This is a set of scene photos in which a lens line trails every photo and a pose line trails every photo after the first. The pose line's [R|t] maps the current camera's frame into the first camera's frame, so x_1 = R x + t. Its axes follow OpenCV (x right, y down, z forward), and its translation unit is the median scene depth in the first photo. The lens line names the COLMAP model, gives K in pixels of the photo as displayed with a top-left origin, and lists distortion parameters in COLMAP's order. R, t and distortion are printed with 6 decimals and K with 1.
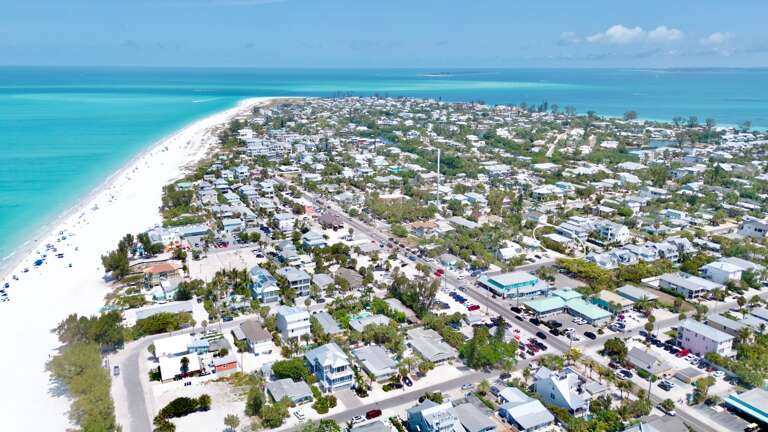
lens RADIAL K [[563.7, 0, 381.4], [0, 563.7, 214.6], [0, 0, 1]] dist [0.084509, -0.087273]
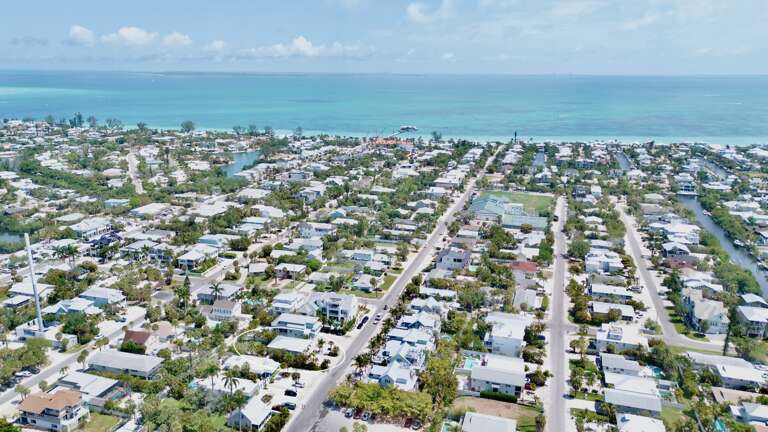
lens RADIAL K [[563.7, 0, 381.4], [0, 563.7, 214.6], [0, 0, 1]] dist [0.084509, -0.087273]
pose [[0.694453, -0.177277, 0.697358, -0.029316], [0.180513, 0.981104, 0.069648, -0.076745], [-0.696527, 0.077515, 0.713331, 0.254313]]
